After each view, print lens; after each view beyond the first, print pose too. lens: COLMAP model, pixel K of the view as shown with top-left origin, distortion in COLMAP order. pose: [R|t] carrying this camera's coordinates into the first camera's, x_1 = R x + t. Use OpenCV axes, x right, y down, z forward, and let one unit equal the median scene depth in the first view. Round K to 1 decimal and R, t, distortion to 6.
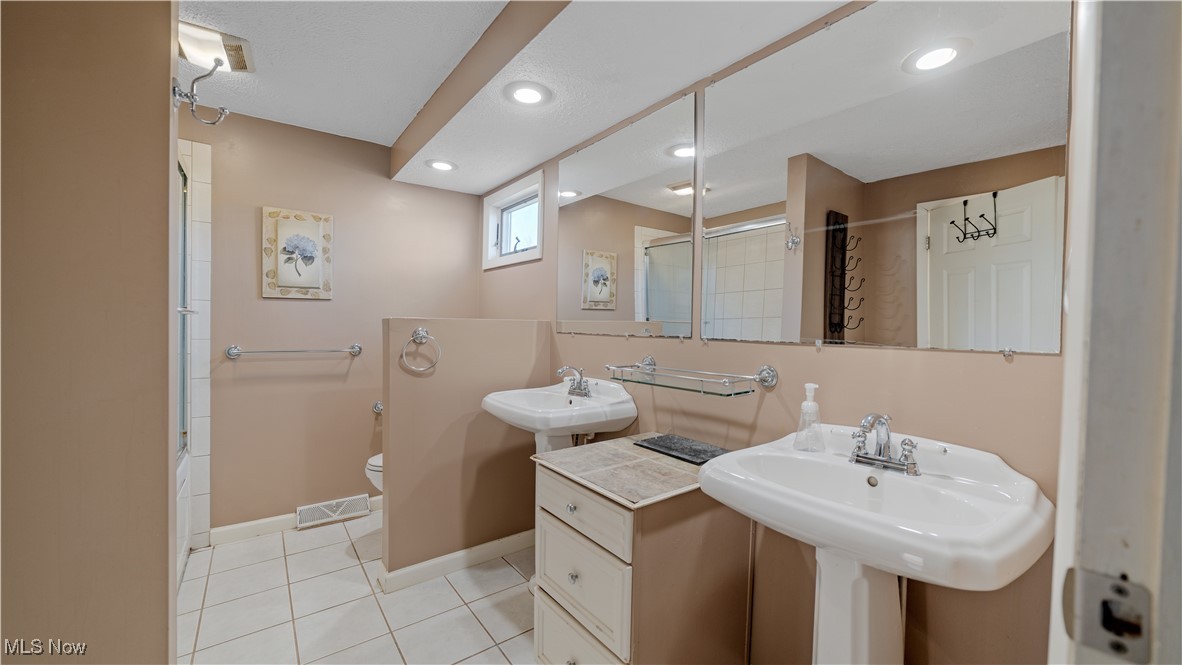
lens RADIAL K [[448.6, 0, 591.0], [0, 448.6, 330.0], [0, 0, 1]] dist [-0.016011, 0.001134]
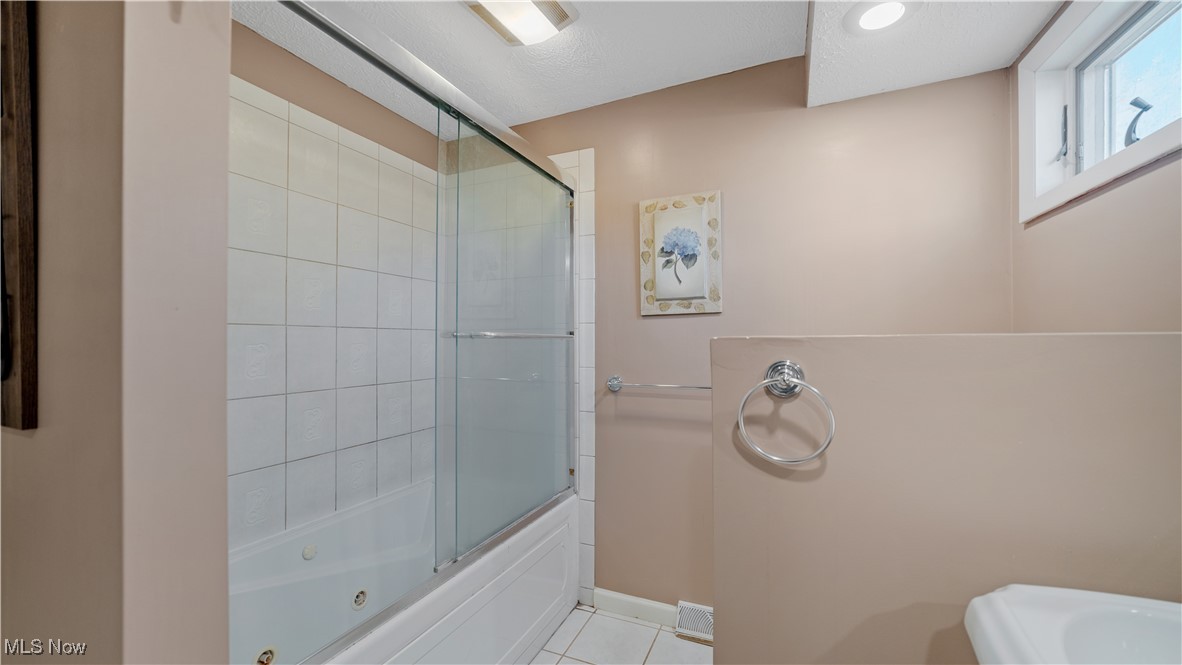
lens RADIAL K [[448.6, 0, 587.2], [0, 448.6, 338.0], [0, 0, 1]] dist [-0.016011, 0.001134]
pose [[0.476429, -0.025340, -0.878848, -0.082377], [0.001858, 0.999611, -0.027815, -0.011237], [0.879211, 0.011619, 0.476291, 0.523425]]
